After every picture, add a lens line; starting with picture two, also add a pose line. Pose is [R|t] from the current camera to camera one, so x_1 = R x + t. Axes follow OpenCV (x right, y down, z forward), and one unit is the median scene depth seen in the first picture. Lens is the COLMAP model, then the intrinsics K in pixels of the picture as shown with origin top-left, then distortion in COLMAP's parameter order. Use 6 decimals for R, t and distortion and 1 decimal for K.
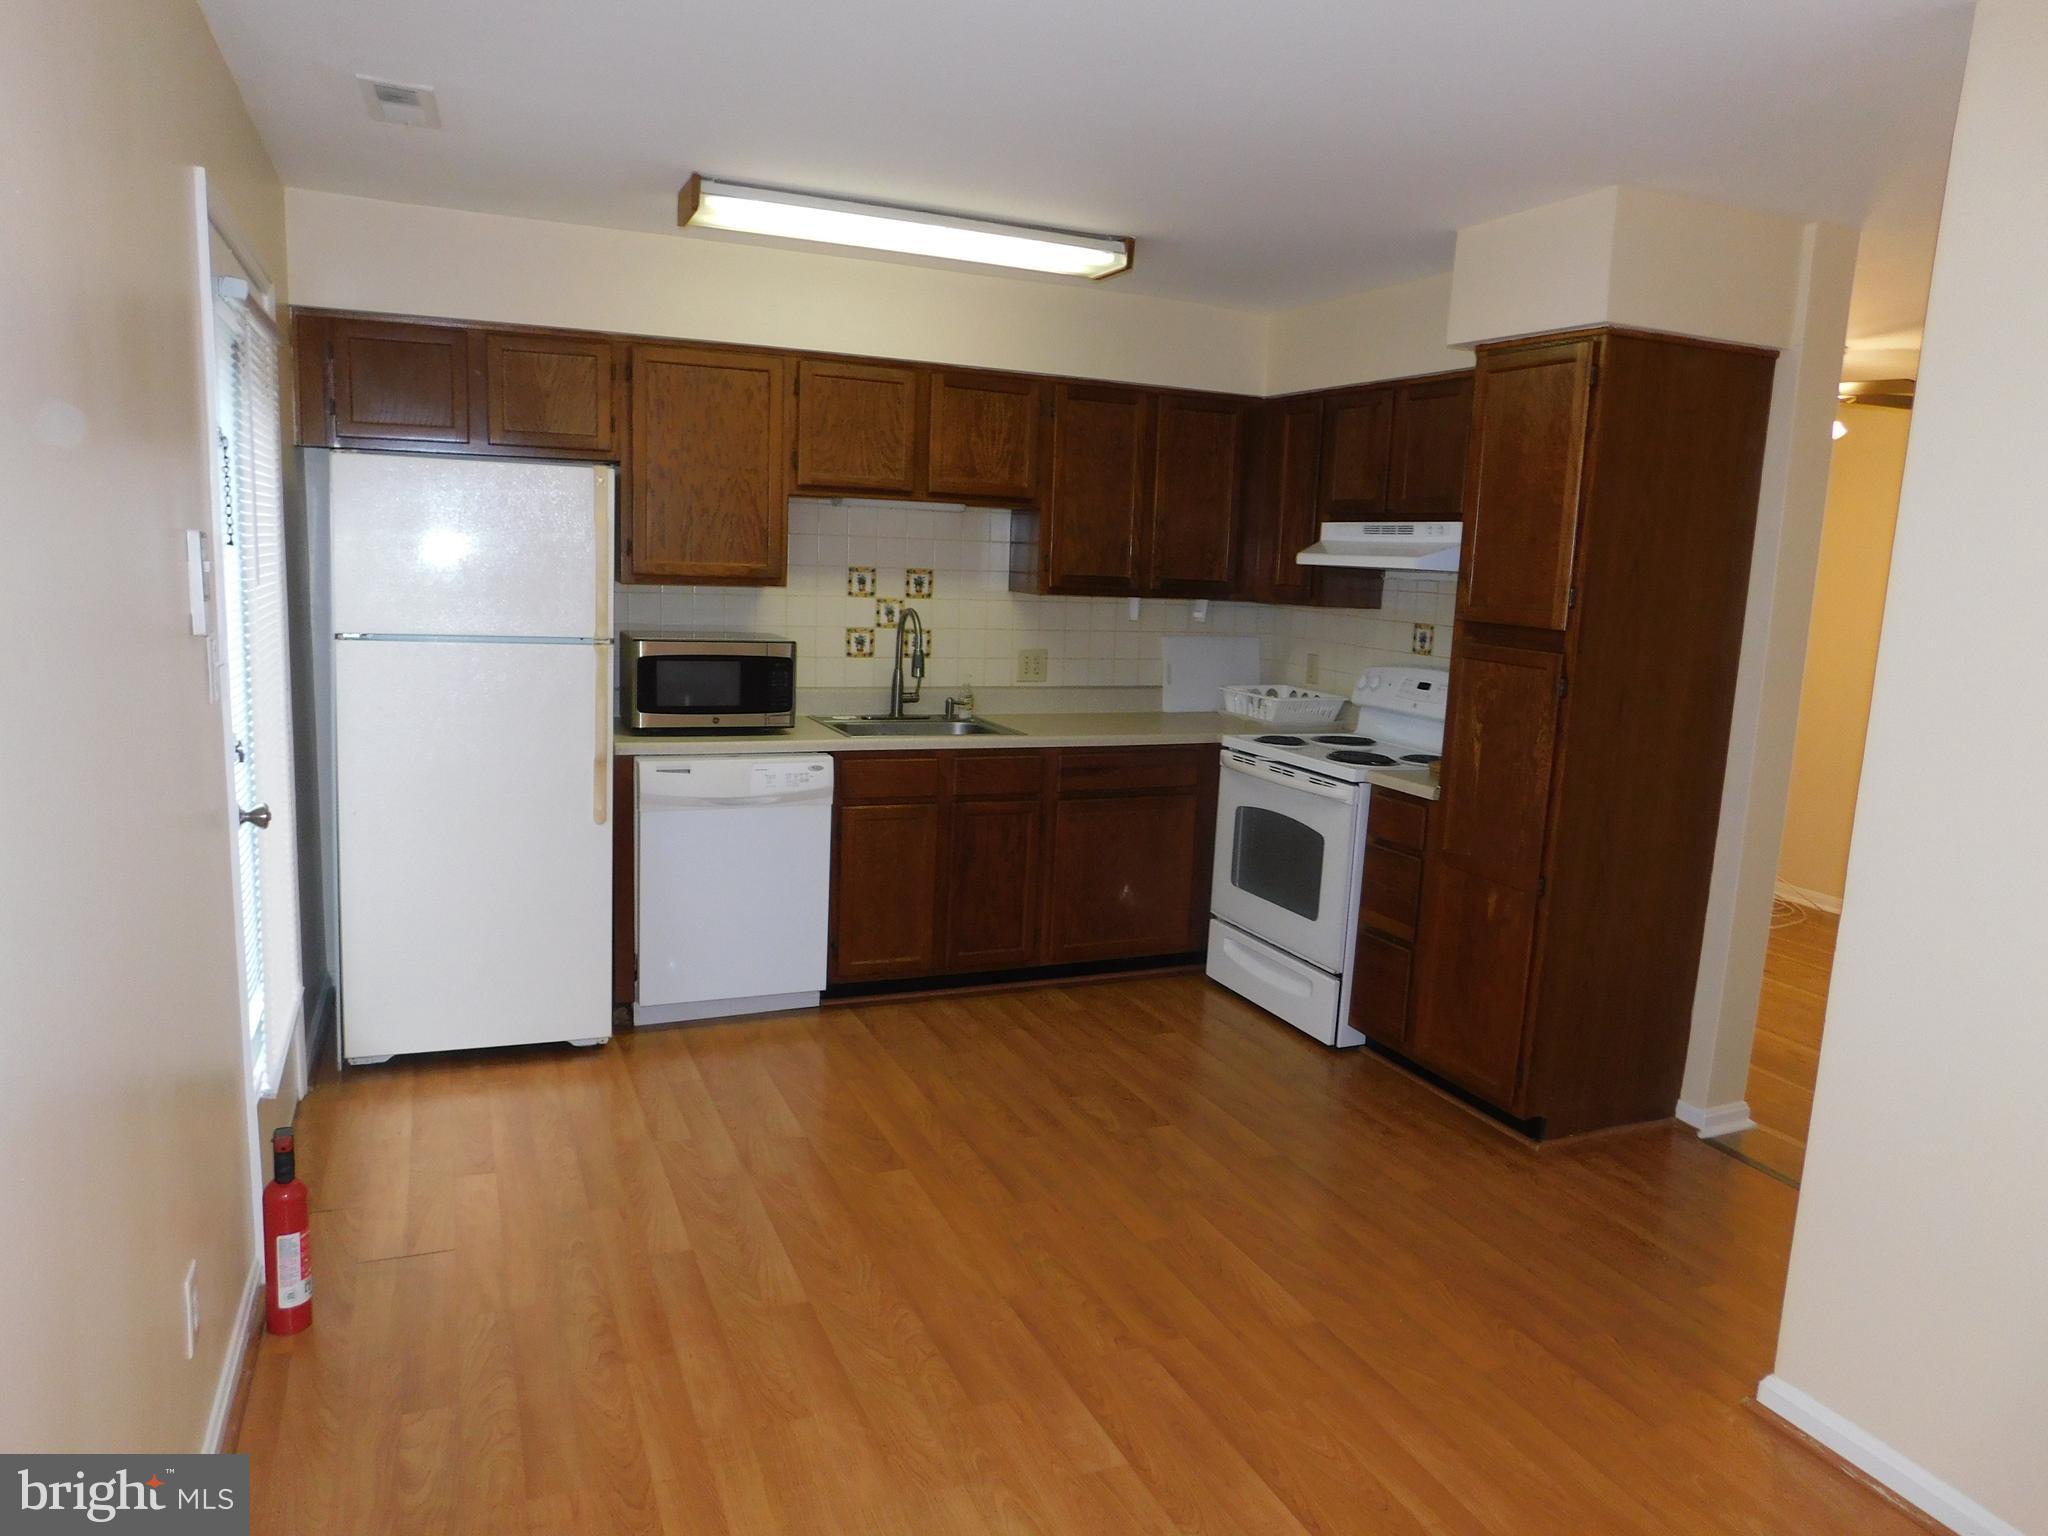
lens RADIAL K [[1335.9, 0, 1012.1], [0, 1335.9, 770.9], [0, 0, 1]] dist [-0.057721, 0.034452]
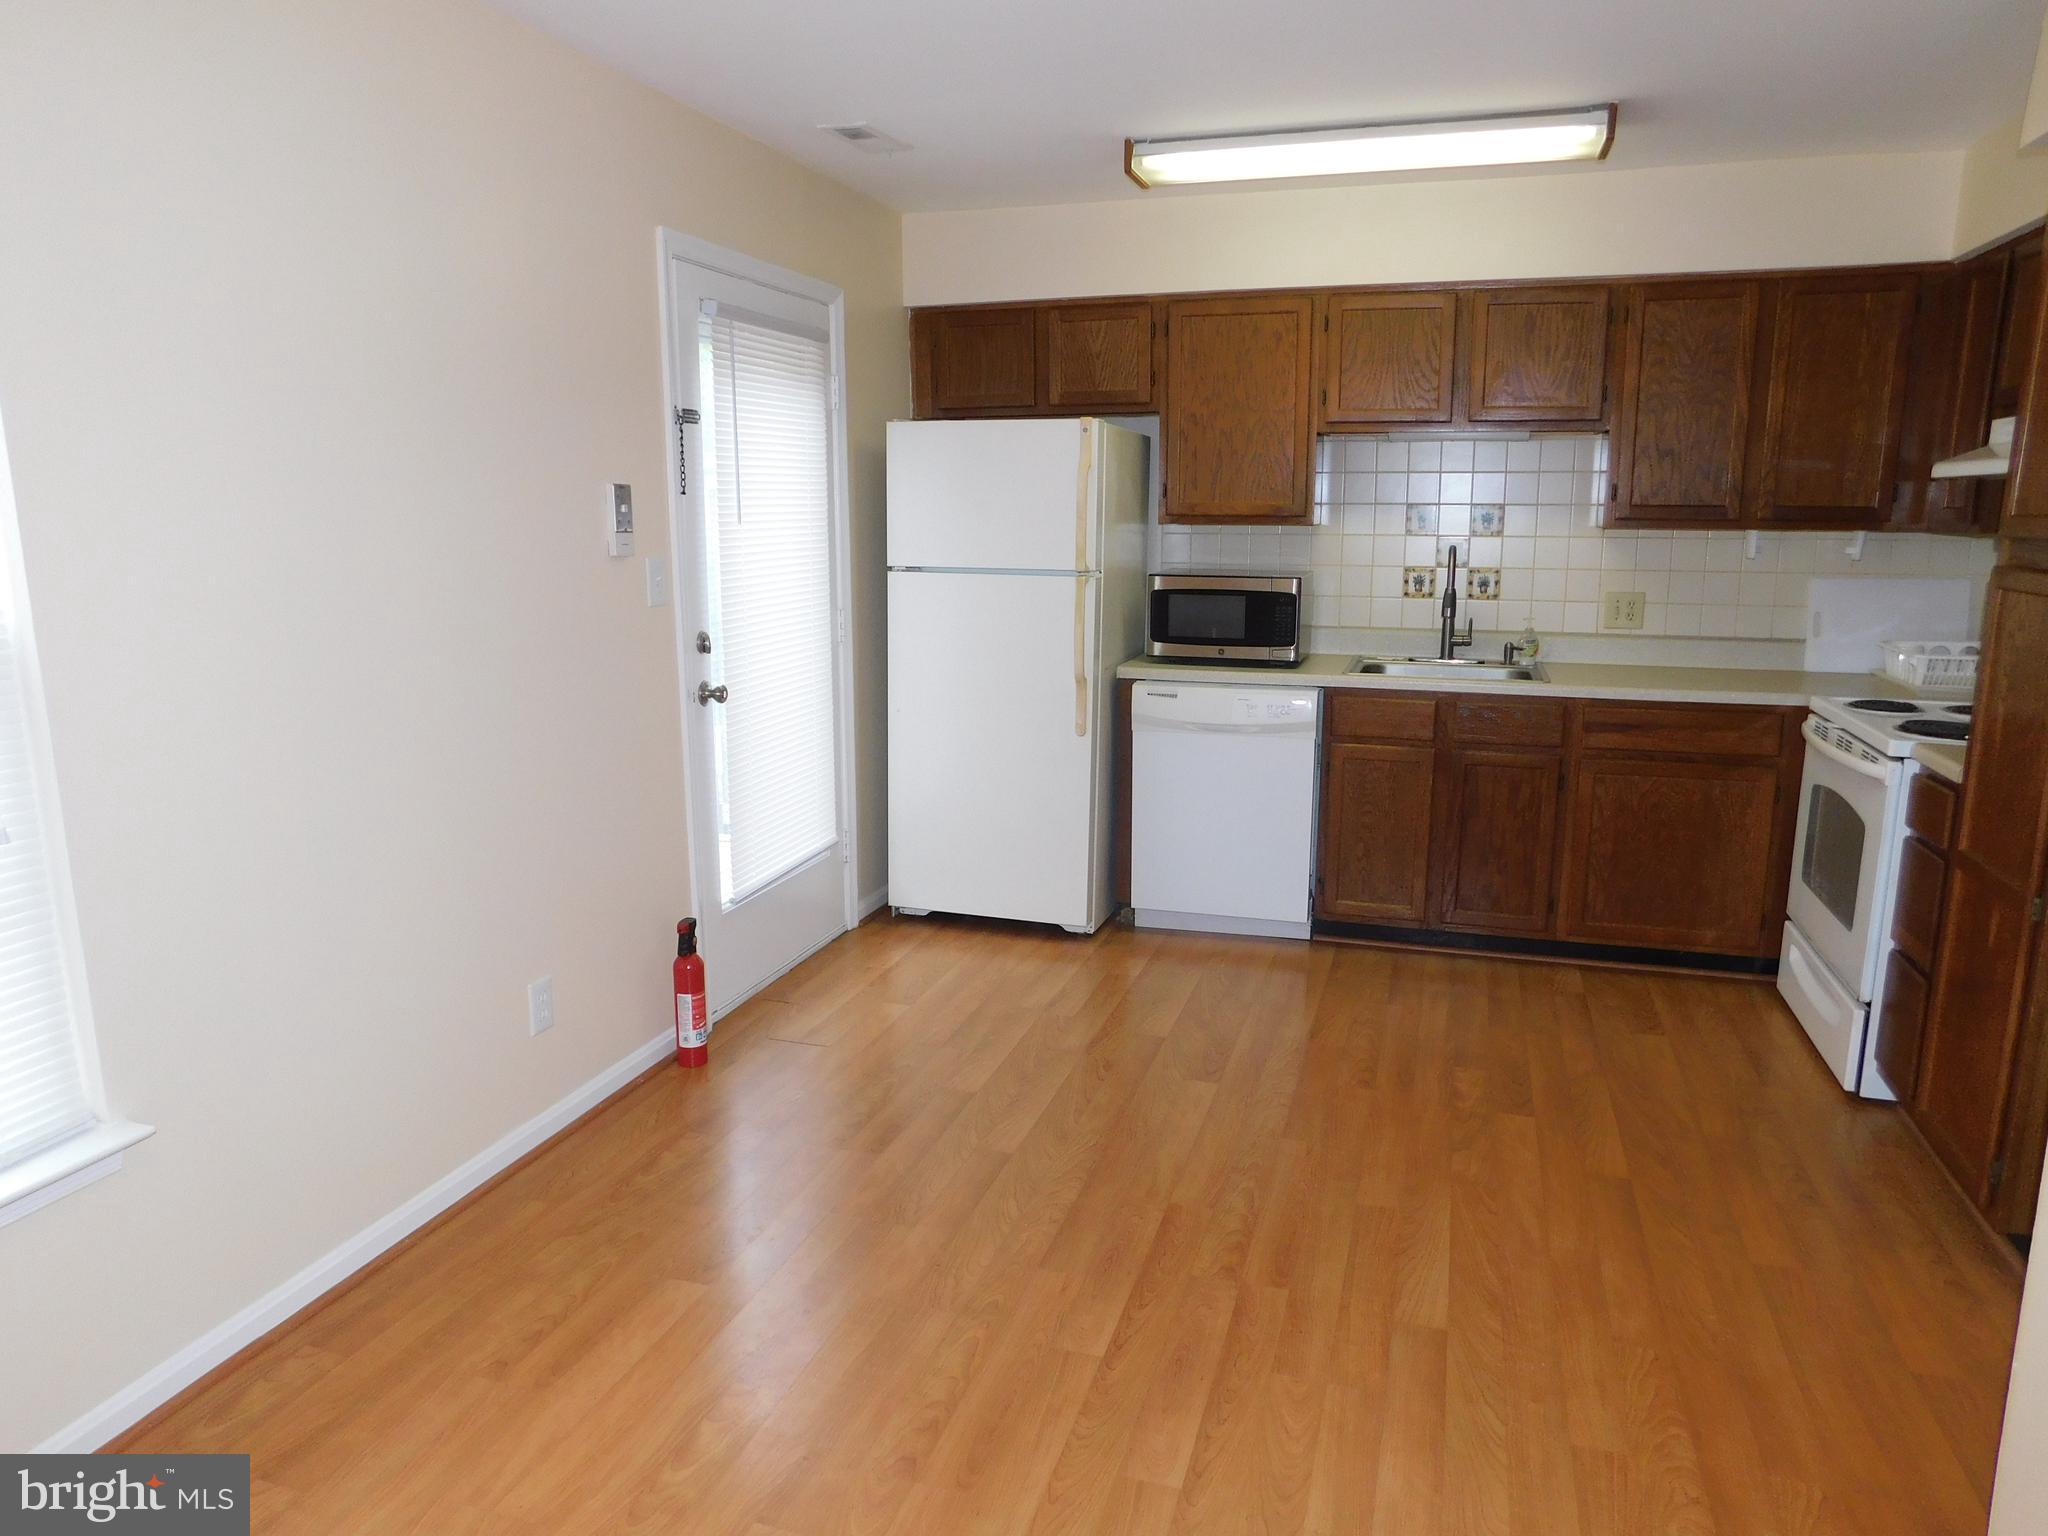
lens RADIAL K [[1335.9, 0, 1033.5], [0, 1335.9, 775.6], [0, 0, 1]] dist [-0.057721, 0.034452]
pose [[0.762265, 0.089384, -0.641064, 0.350238], [-0.070979, 0.995989, 0.054473, 0.012663], [0.643362, 0.003979, 0.765552, 0.093979]]
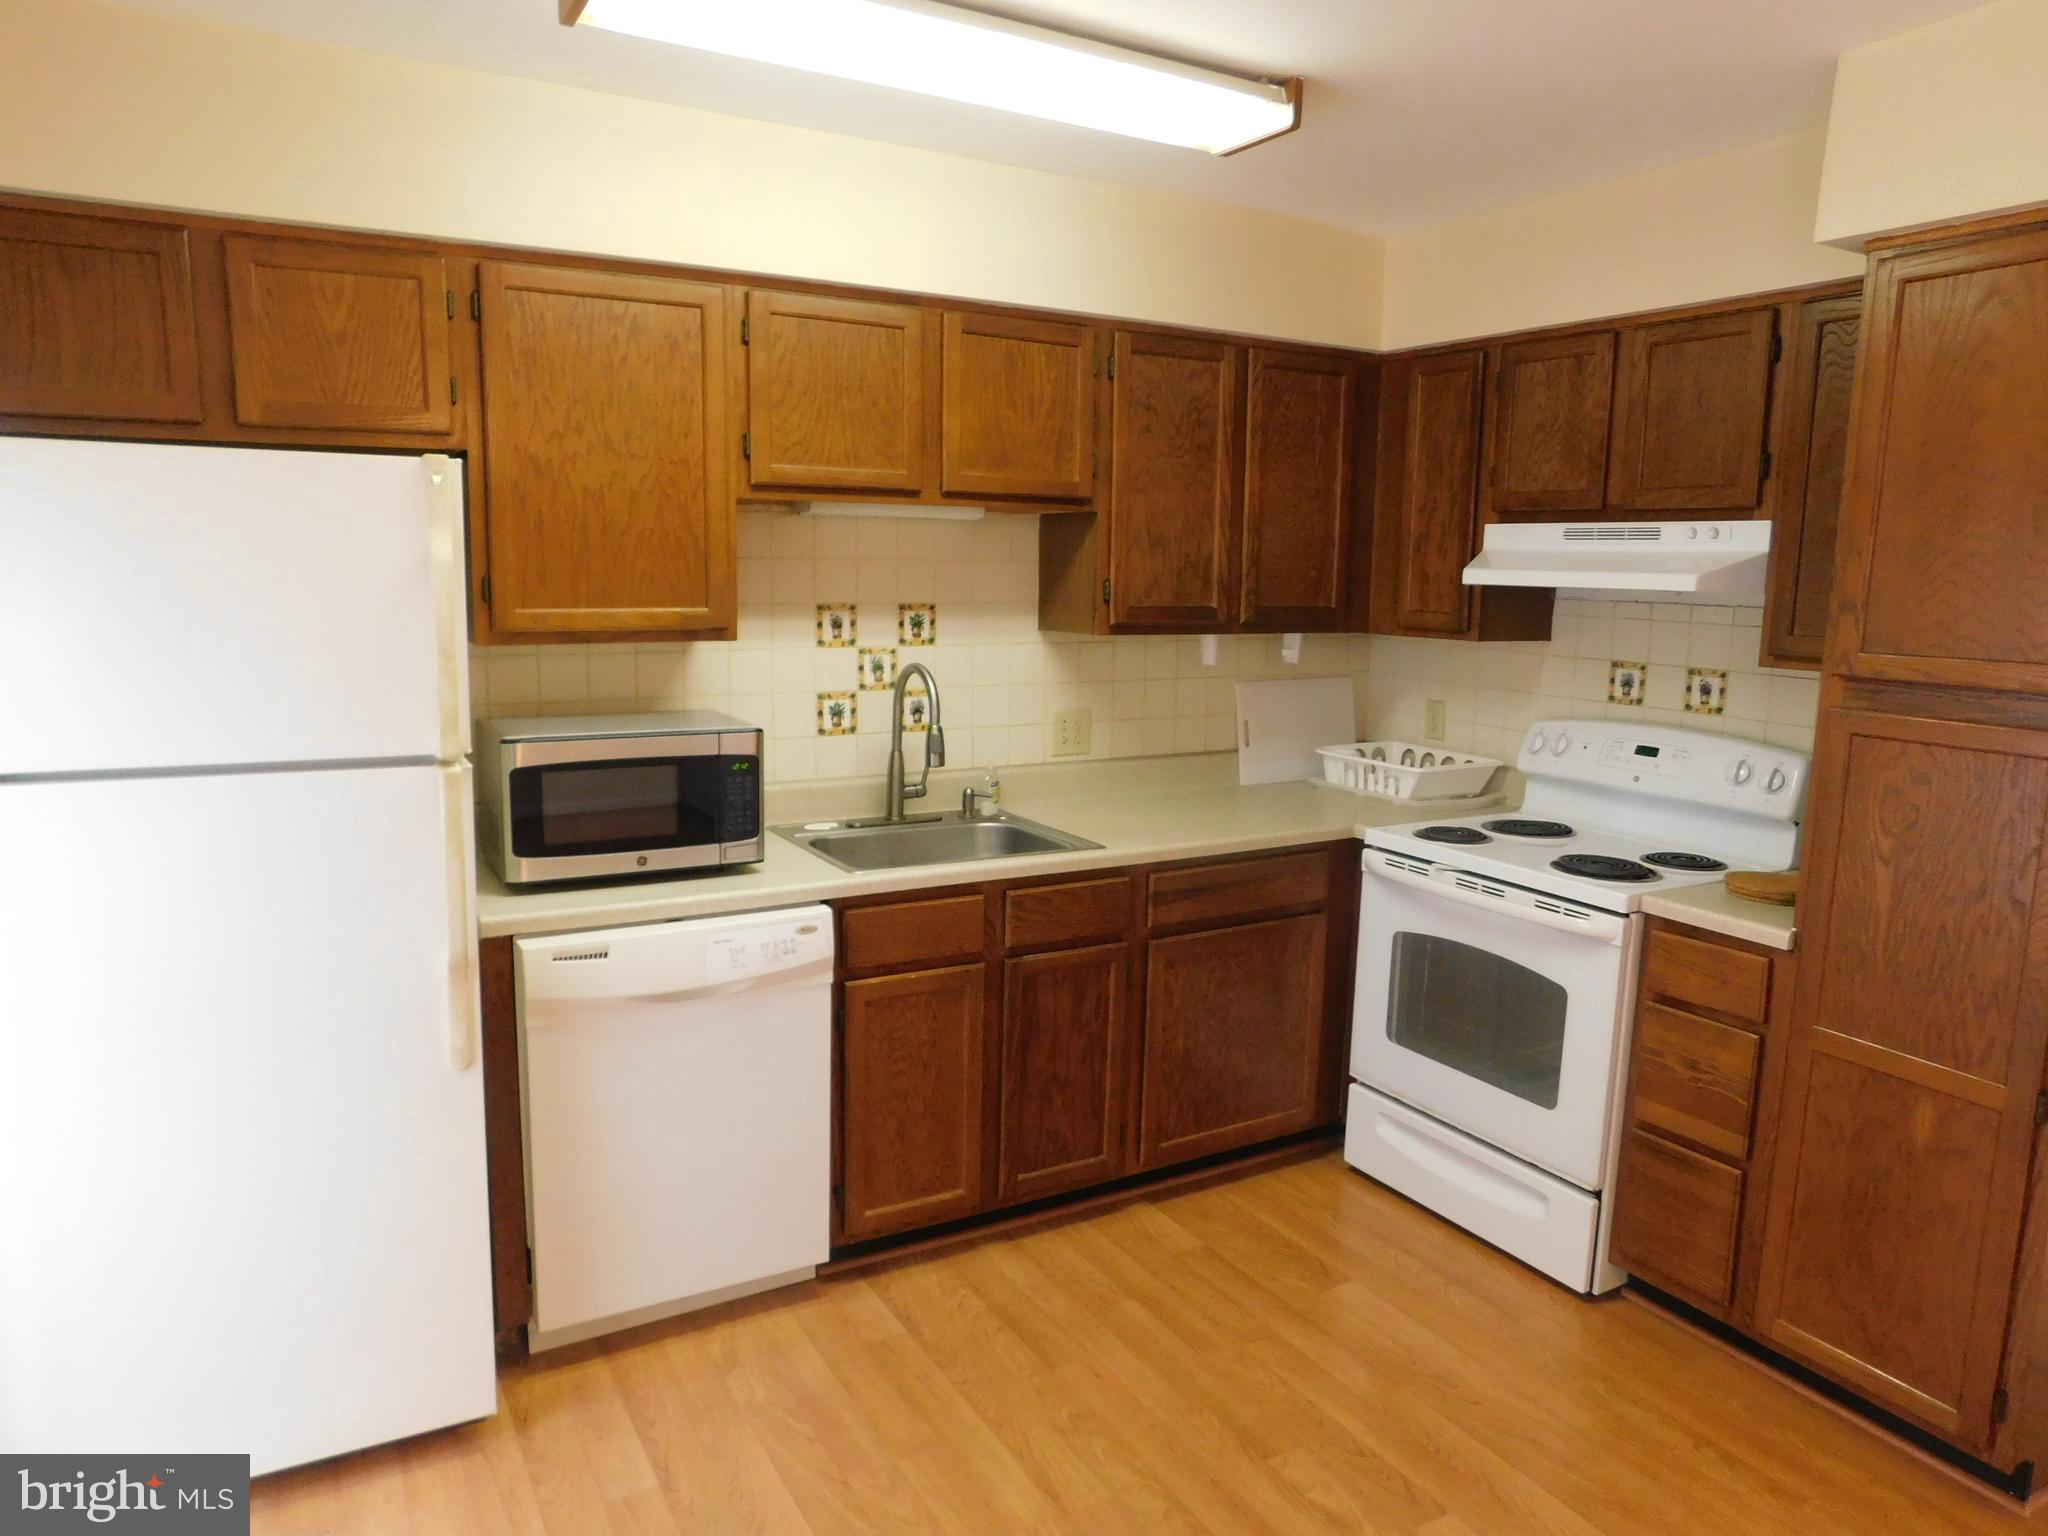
lens RADIAL K [[1335.9, 0, 1006.8], [0, 1335.9, 778.0], [0, 0, 1]] dist [-0.057721, 0.034452]
pose [[0.994240, -0.040955, 0.099040, -0.111053], [0.040537, 0.999159, 0.006232, -0.073601], [-0.099212, -0.002182, 0.995064, 0.356468]]
